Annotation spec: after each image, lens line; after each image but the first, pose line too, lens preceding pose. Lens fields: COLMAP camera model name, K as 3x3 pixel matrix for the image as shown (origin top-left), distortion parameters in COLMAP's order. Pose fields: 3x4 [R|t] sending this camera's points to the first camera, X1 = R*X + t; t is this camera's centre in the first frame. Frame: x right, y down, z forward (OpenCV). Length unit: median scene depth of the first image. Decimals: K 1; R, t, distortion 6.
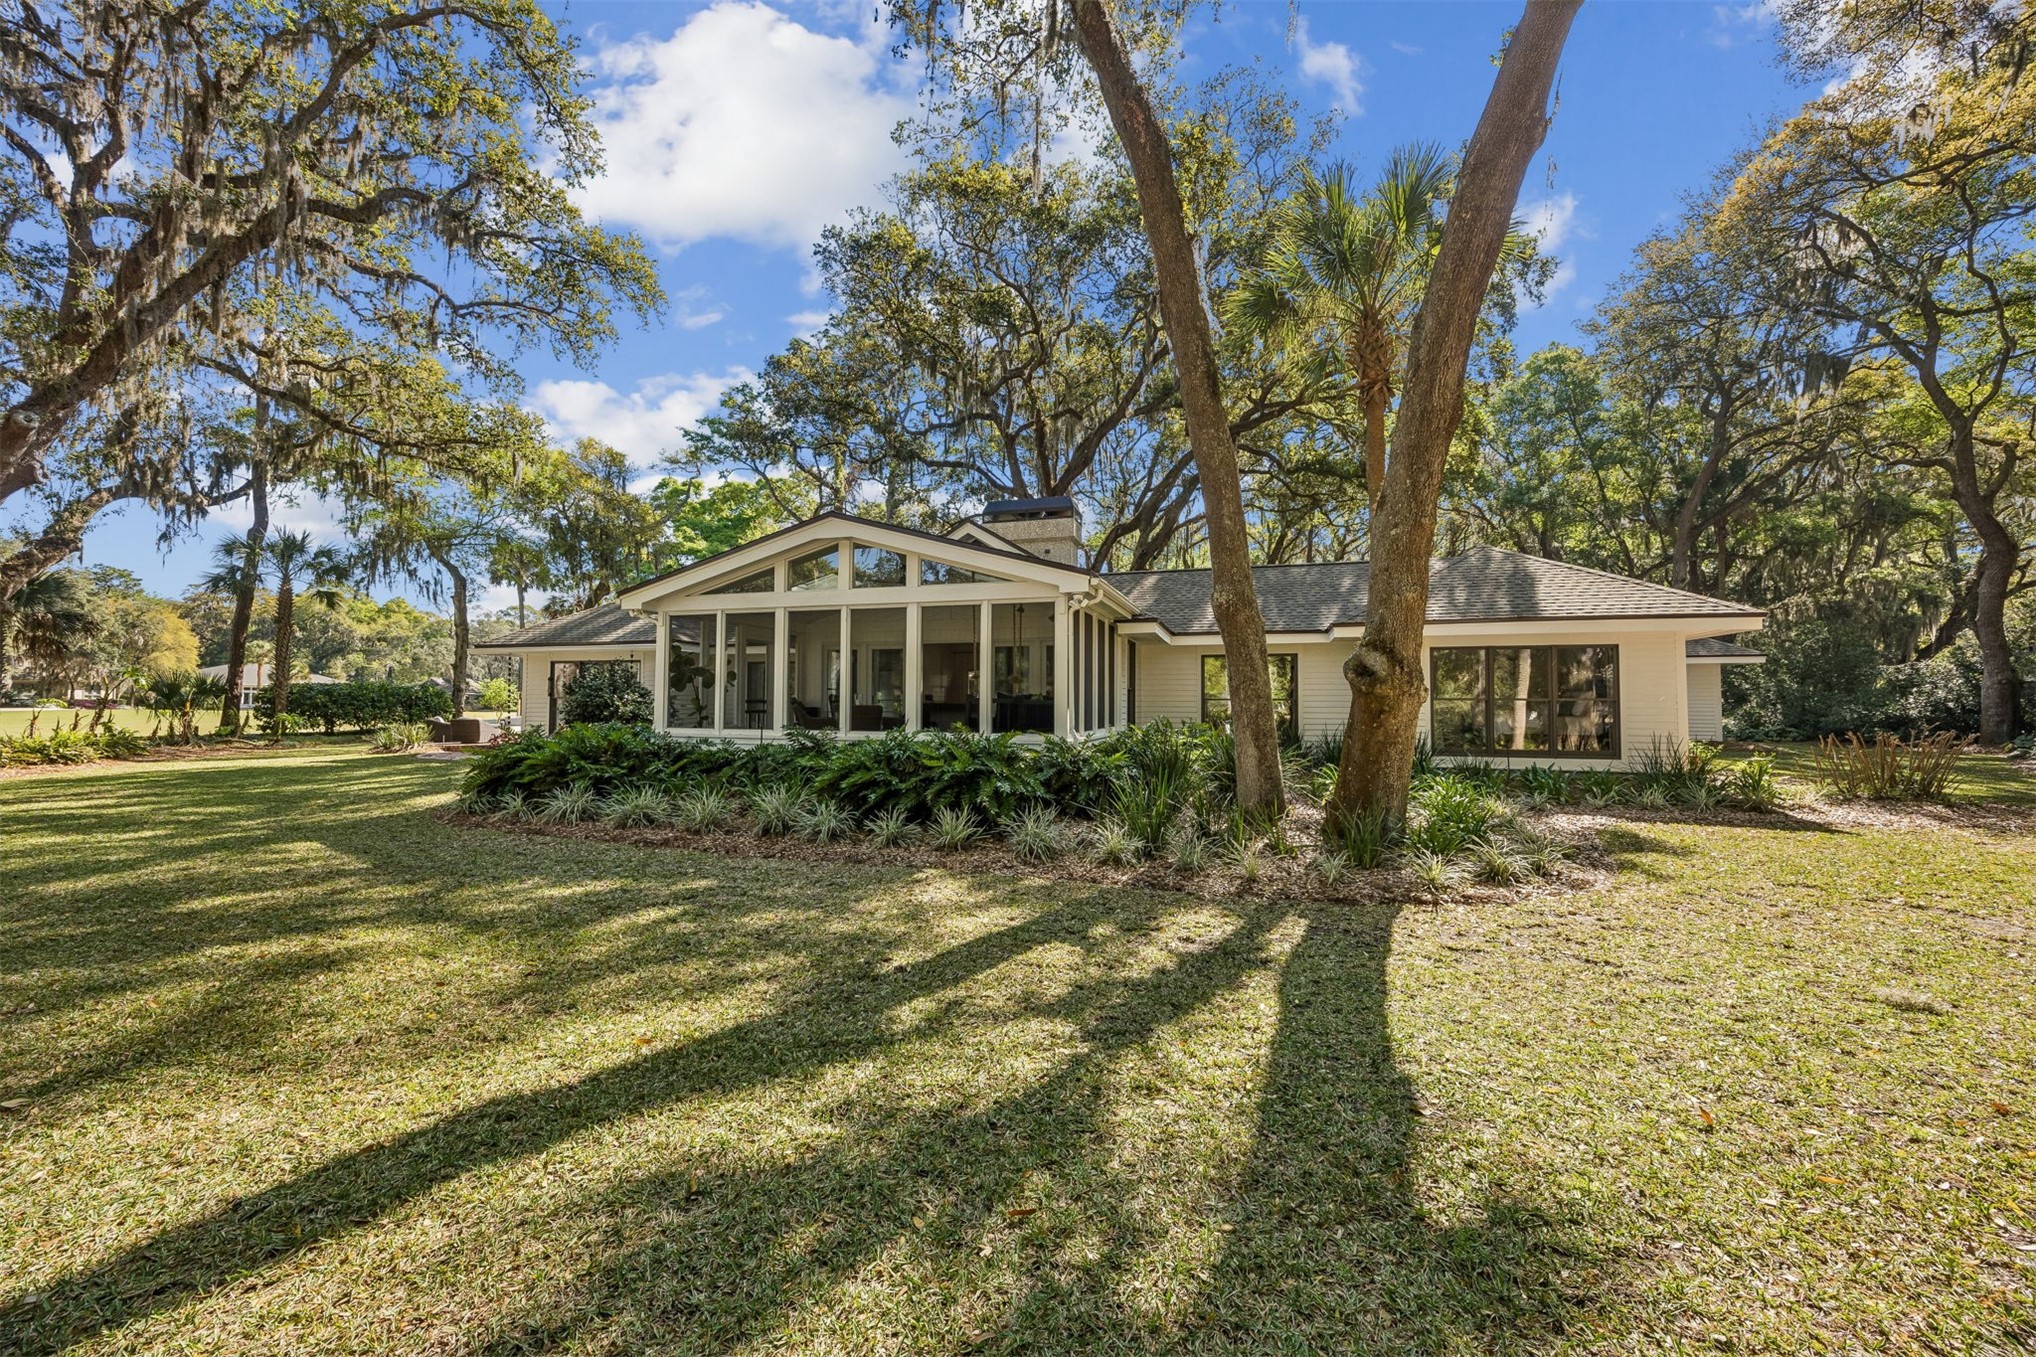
lens RADIAL K [[796.7, 0, 1013.4], [0, 796.7, 674.7], [0, 0, 1]] dist [0.004231, 0.000244]
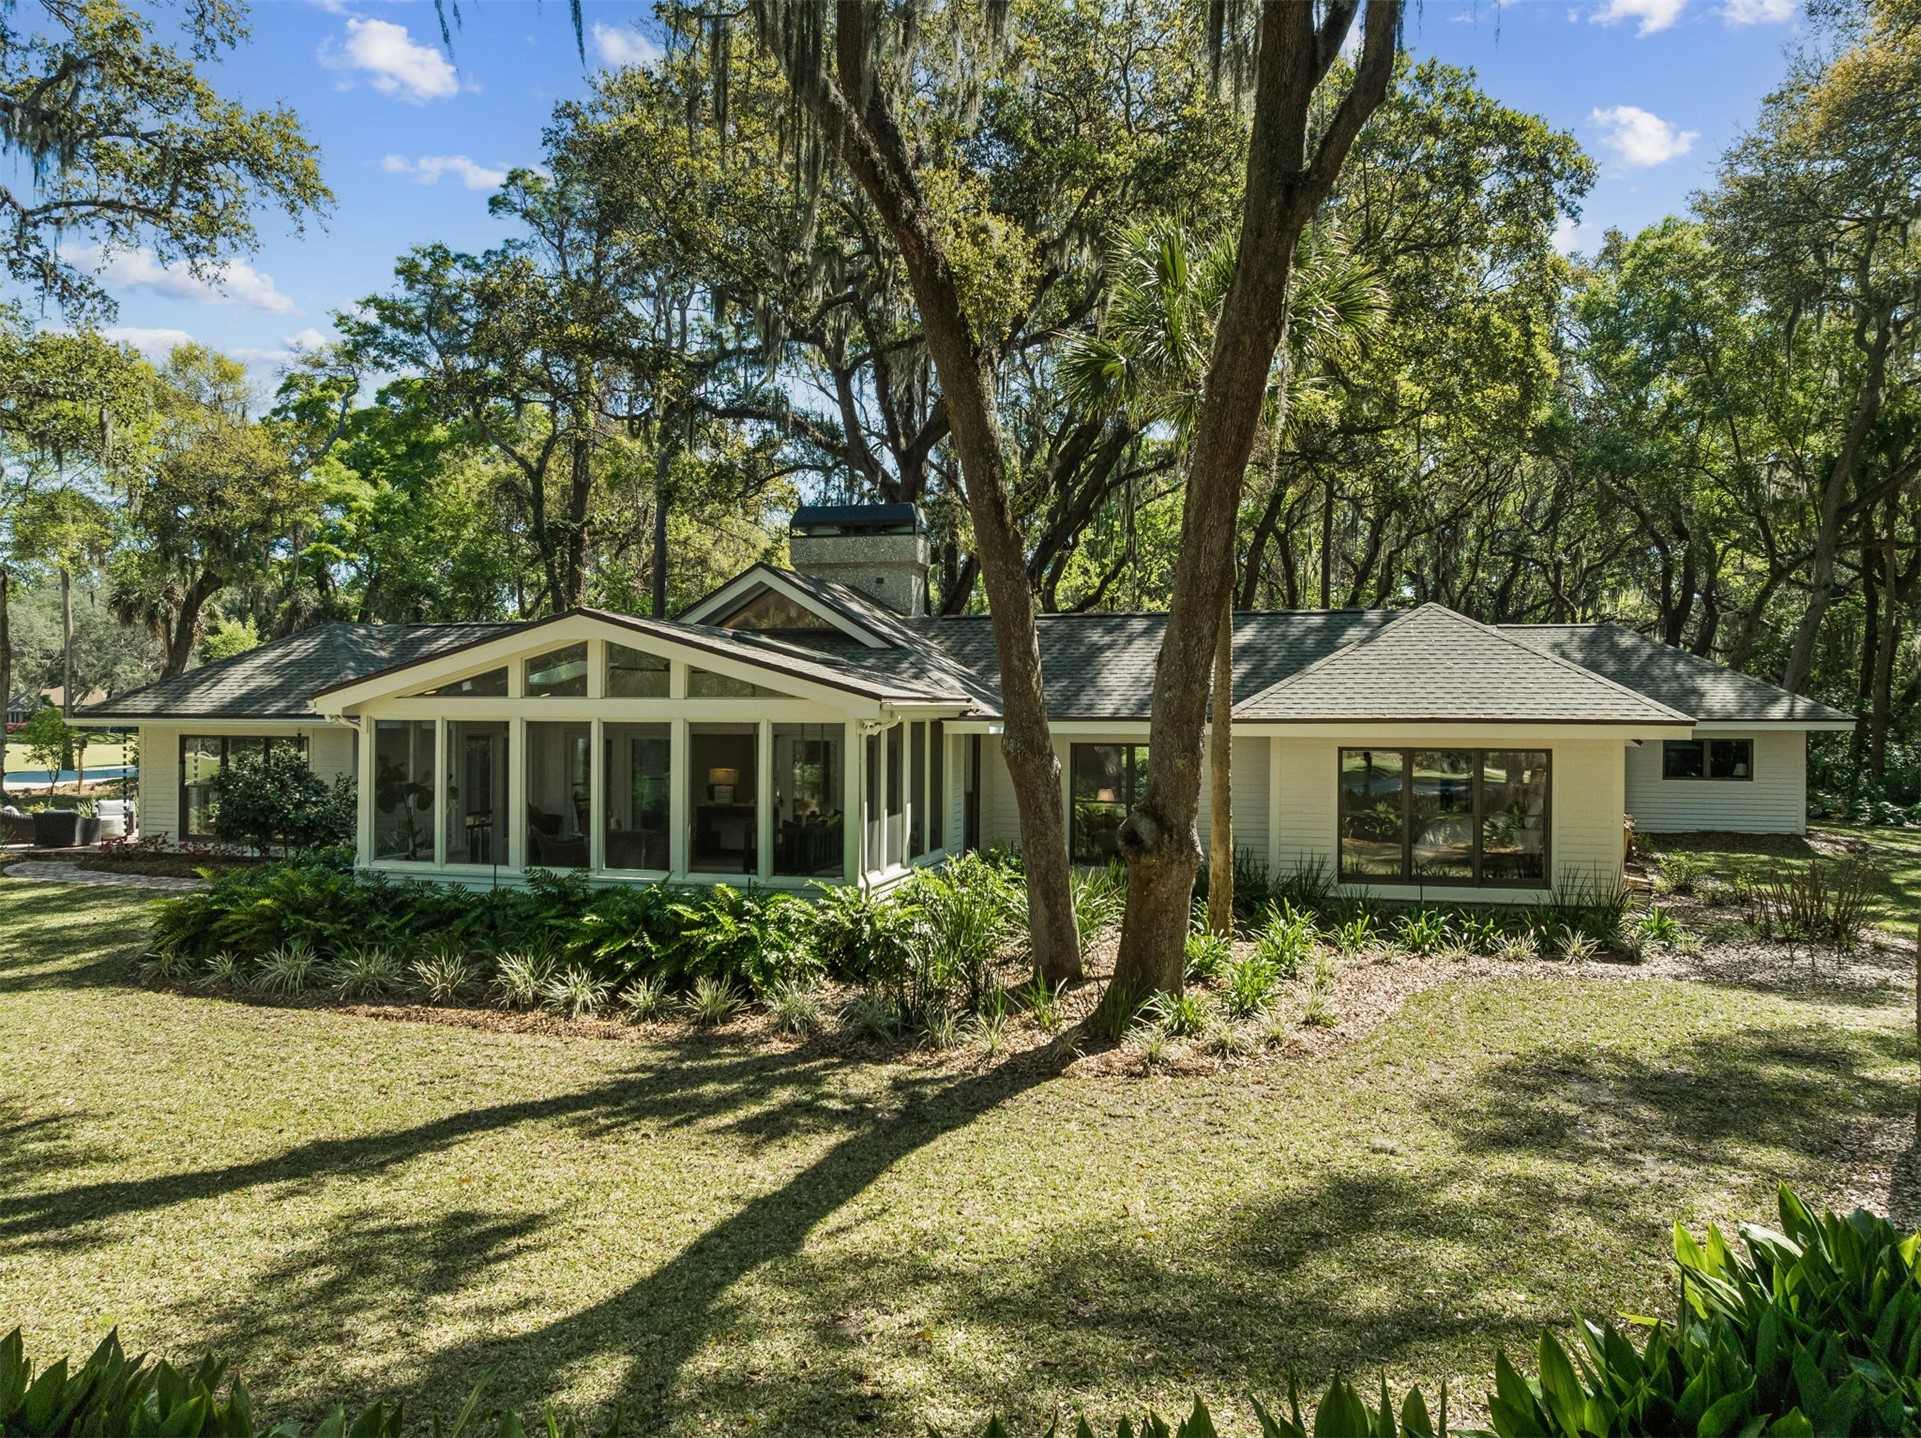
lens RADIAL K [[1452.0, 0, 960.8], [0, 1452.0, 702.1], [0, 0, 1]] dist [-0.037666, 0.006506]
pose [[0.999352, -0.003502, 0.035836, 0.100439], [0.002188, 0.999325, 0.036661, -0.143257], [-0.035940, -0.036559, 0.998685, -0.455989]]
